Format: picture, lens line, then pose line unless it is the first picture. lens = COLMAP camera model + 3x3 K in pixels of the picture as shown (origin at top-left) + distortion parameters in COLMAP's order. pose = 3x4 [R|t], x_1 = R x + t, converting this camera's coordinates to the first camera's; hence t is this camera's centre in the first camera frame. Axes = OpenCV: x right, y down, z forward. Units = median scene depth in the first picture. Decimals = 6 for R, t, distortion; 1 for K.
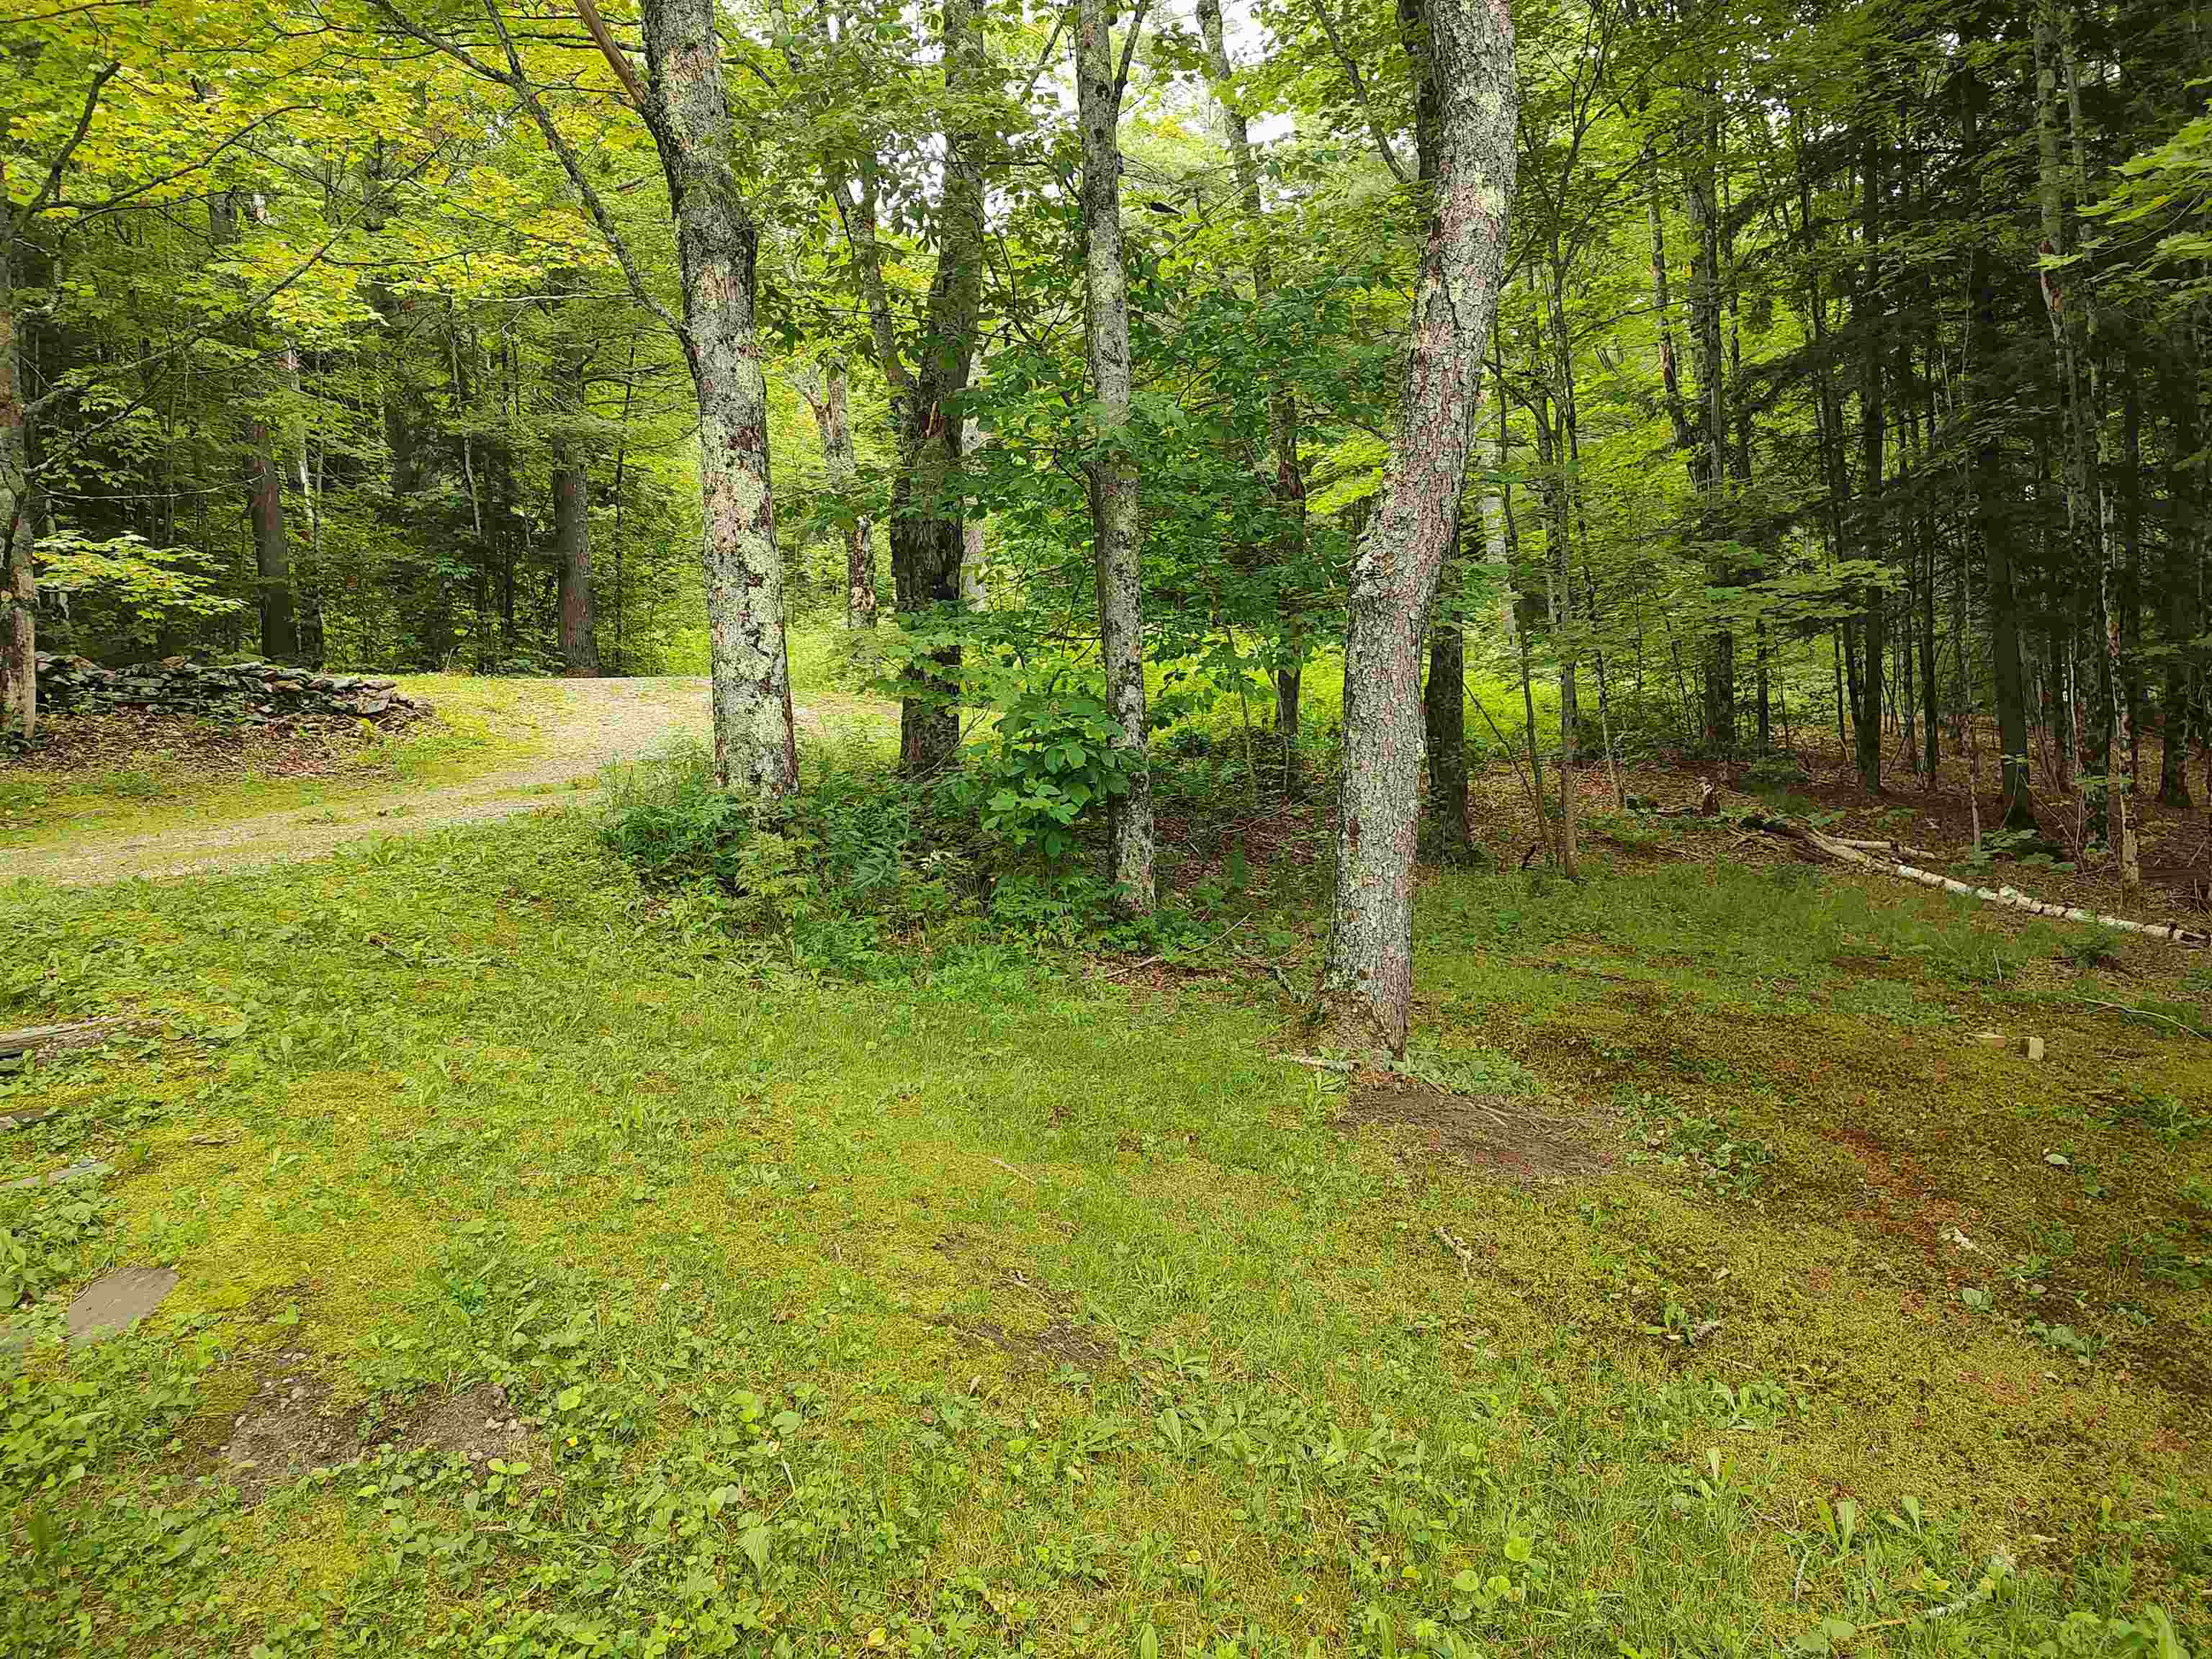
lens RADIAL K [[1585.8, 0, 1126.5], [0, 1585.8, 830.9], [0, 0, 1]] dist [0.038111, -0.037538]
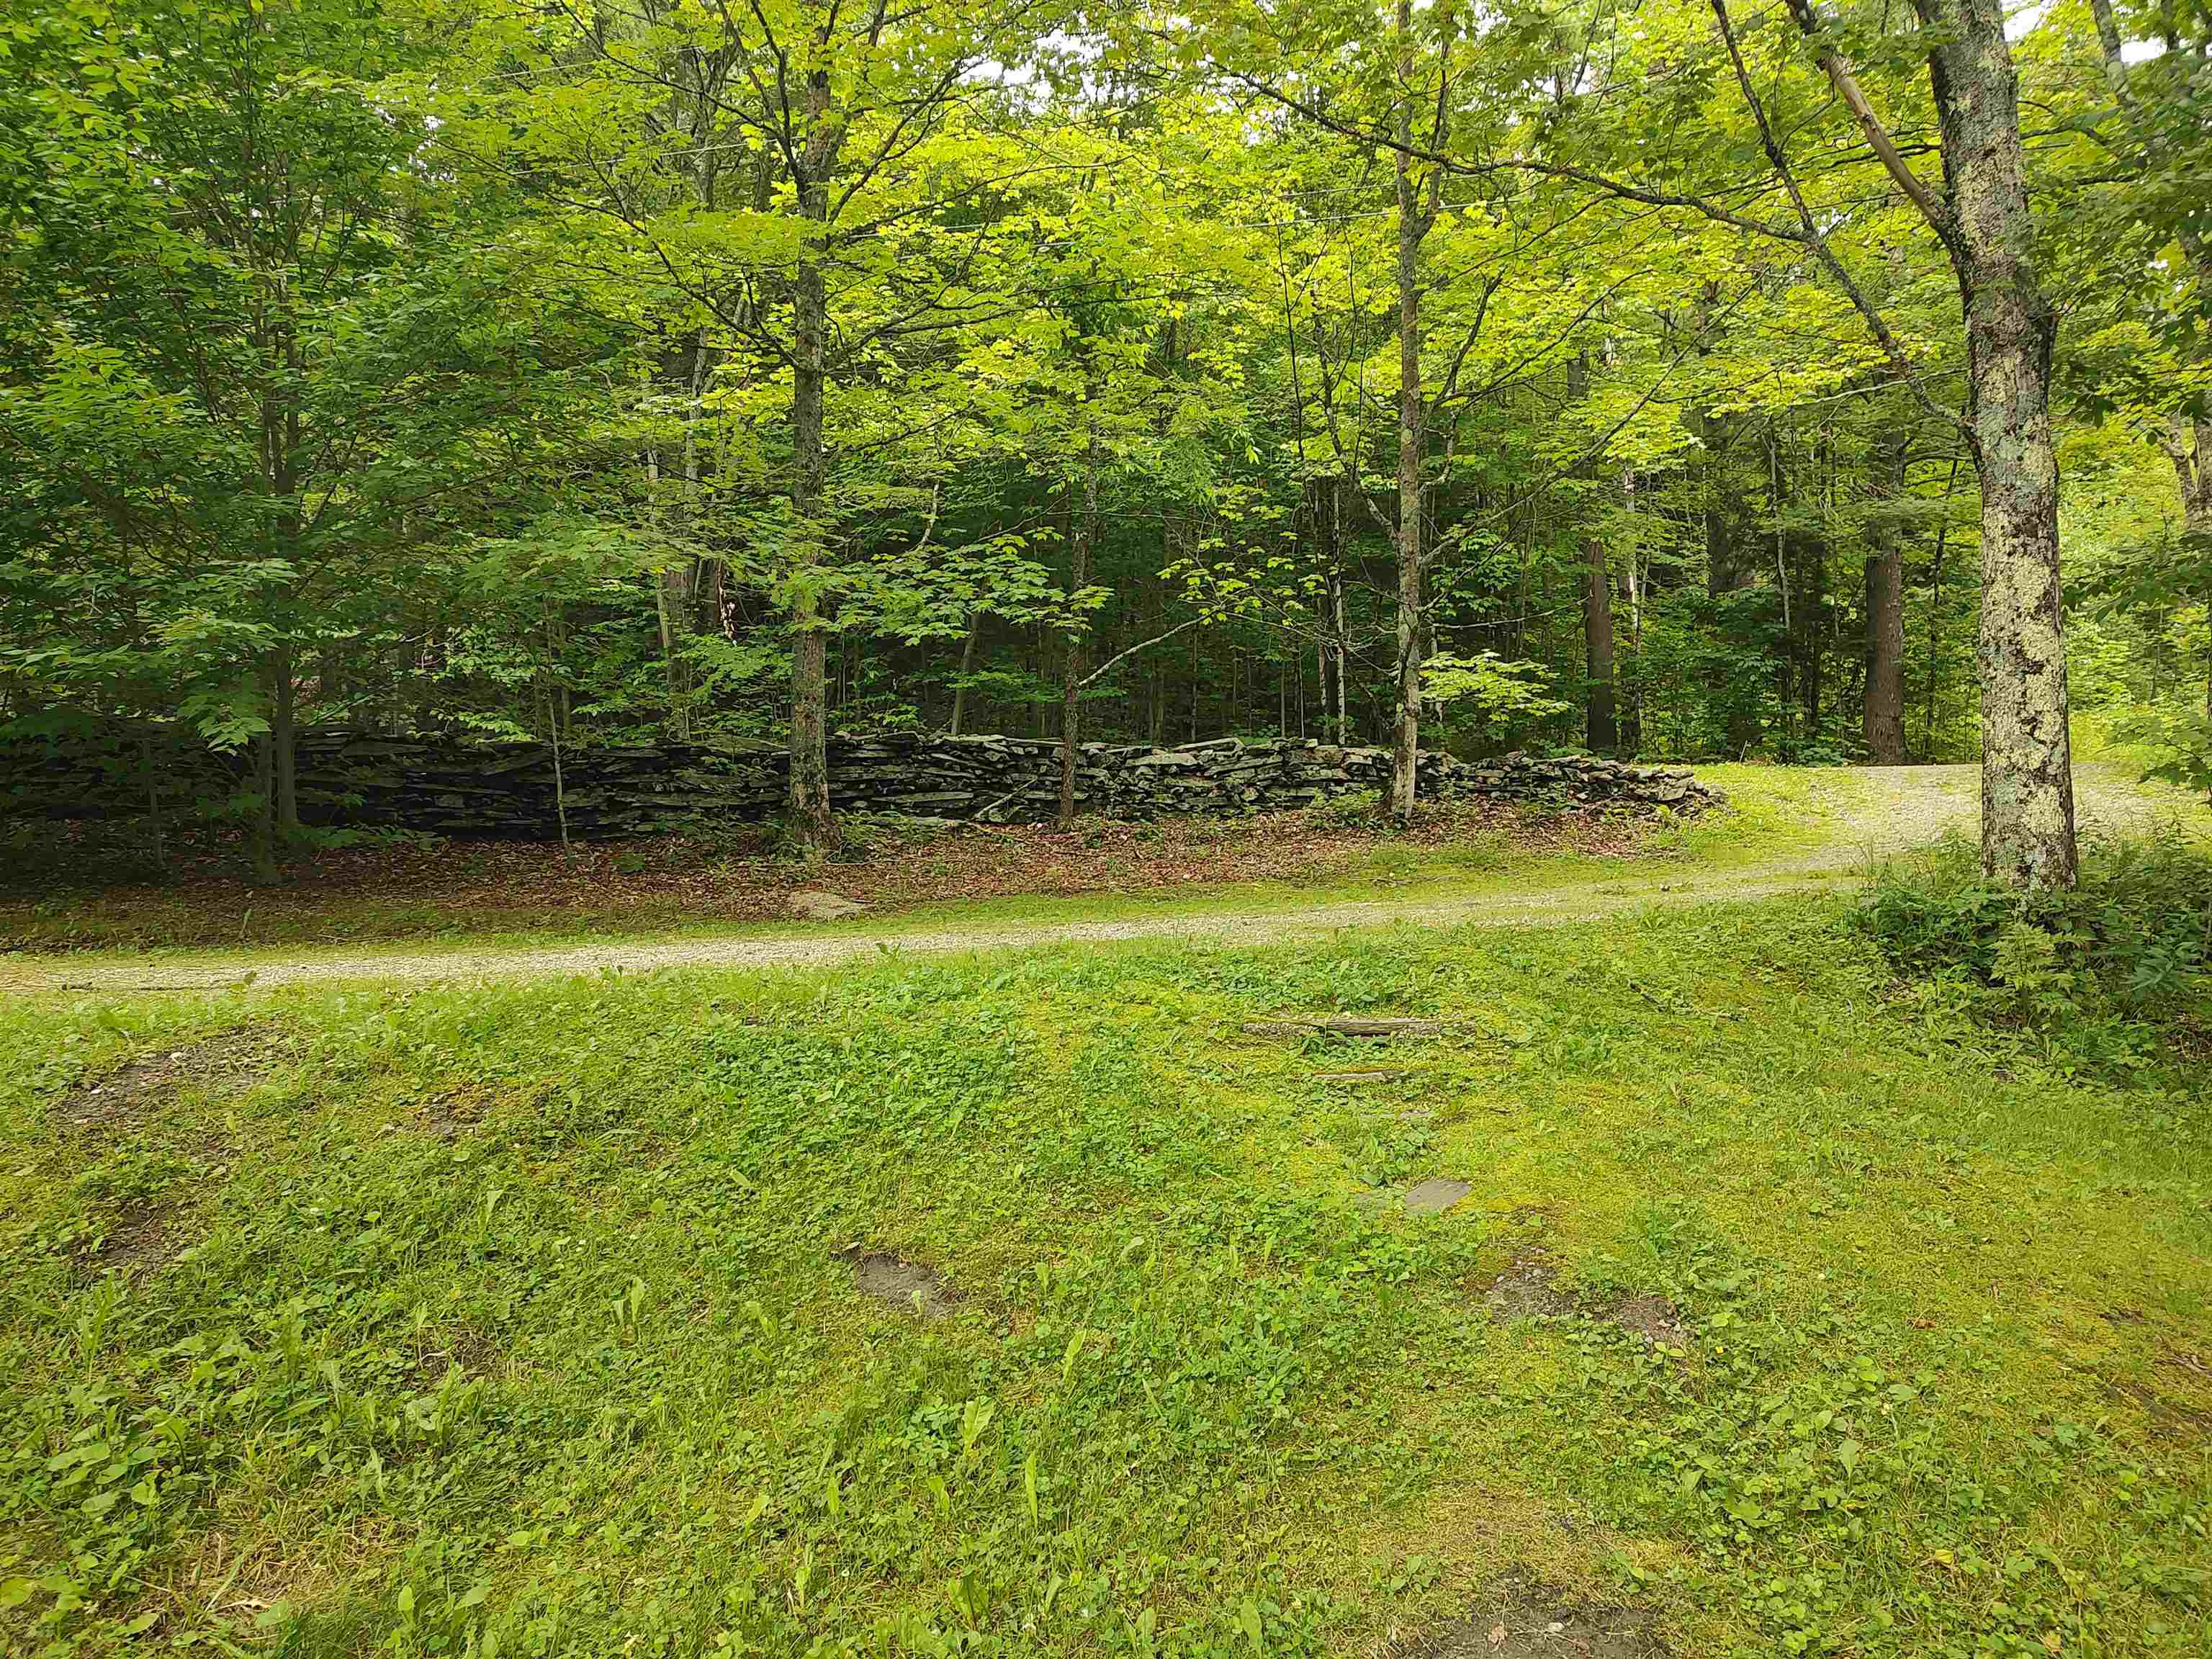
lens RADIAL K [[1585.8, 0, 1126.5], [0, 1585.8, 830.9], [0, 0, 1]] dist [0.038111, -0.037538]
pose [[0.713171, 0.023010, -0.700613, 0.059315], [-0.061652, 0.997647, -0.029992, 0.006485], [0.698274, 0.064584, 0.712911, -0.084244]]
